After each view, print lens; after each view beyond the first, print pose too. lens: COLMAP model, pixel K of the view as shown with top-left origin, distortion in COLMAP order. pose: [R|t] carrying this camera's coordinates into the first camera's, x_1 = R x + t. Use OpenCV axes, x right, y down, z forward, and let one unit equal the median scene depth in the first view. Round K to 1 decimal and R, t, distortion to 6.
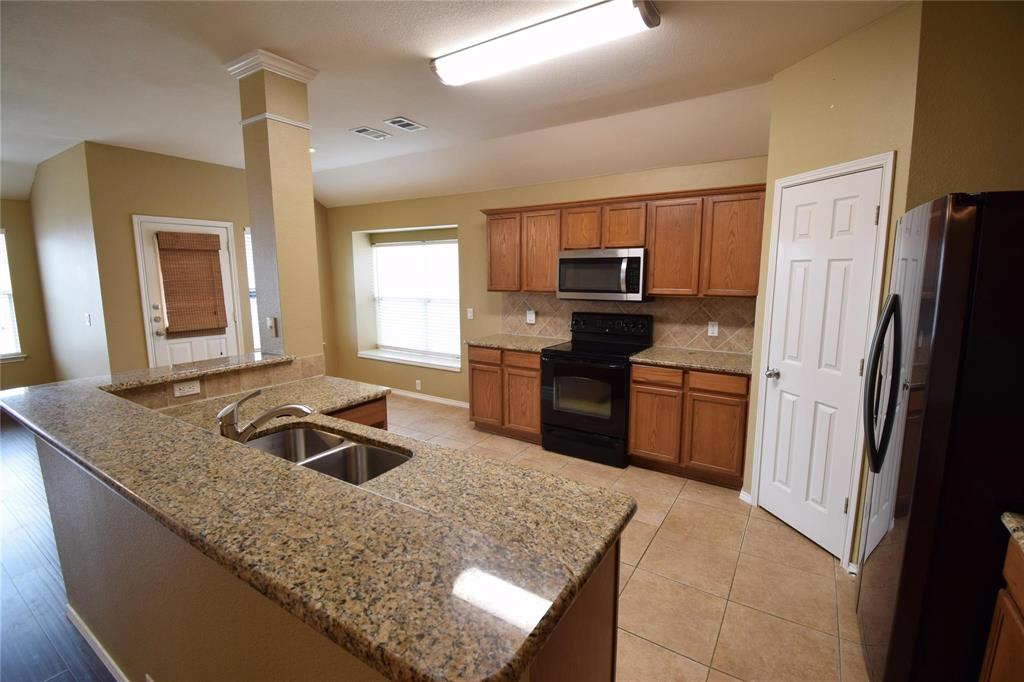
lens RADIAL K [[452.7, 0, 517.0], [0, 452.7, 337.3], [0, 0, 1]] dist [0.018379, -0.024780]
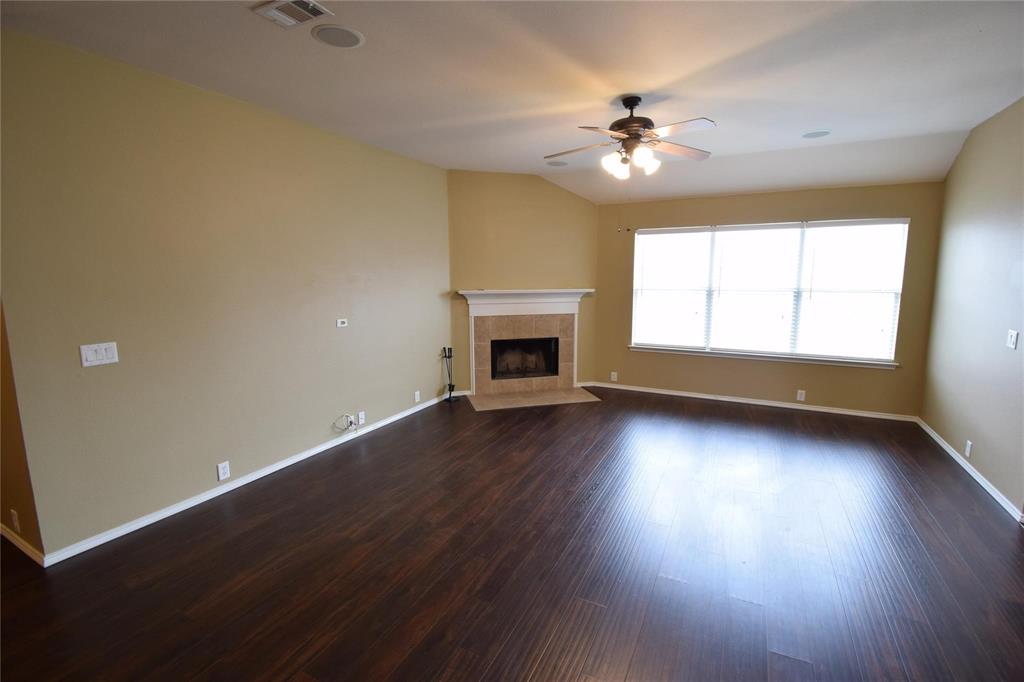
lens RADIAL K [[452.7, 0, 517.0], [0, 452.7, 337.3], [0, 0, 1]] dist [0.018379, -0.024780]
pose [[0.097205, 0.144356, -0.984740, -0.420203], [-0.140764, 0.981473, 0.129982, -0.028976], [0.985260, 0.125981, 0.115724, 0.217318]]
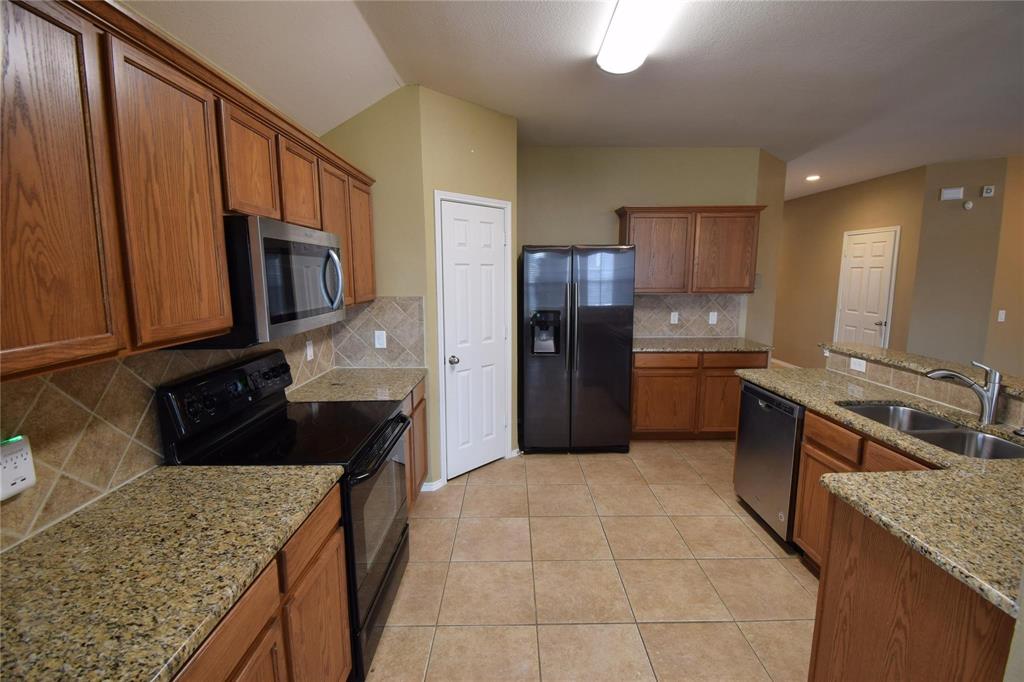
lens RADIAL K [[452.7, 0, 517.0], [0, 452.7, 337.3], [0, 0, 1]] dist [0.018379, -0.024780]
pose [[-0.550120, -0.114425, 0.827209, -0.344825], [0.122486, 0.968799, 0.215467, -0.149067], [-0.826054, 0.219854, -0.518940, 1.042714]]
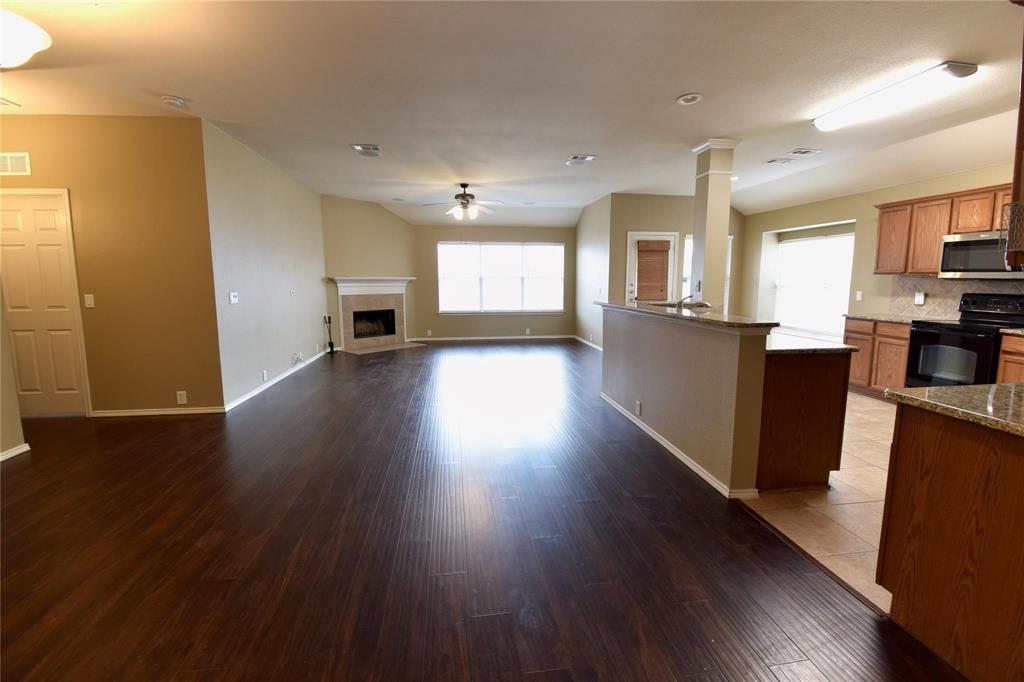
lens RADIAL K [[452.7, 0, 517.0], [0, 452.7, 337.3], [0, 0, 1]] dist [0.018379, -0.024780]
pose [[0.649670, 0.100300, -0.753570, 0.271046], [-0.111996, 0.993070, 0.035622, 0.138804], [0.751921, 0.061254, 0.656401, -0.513472]]
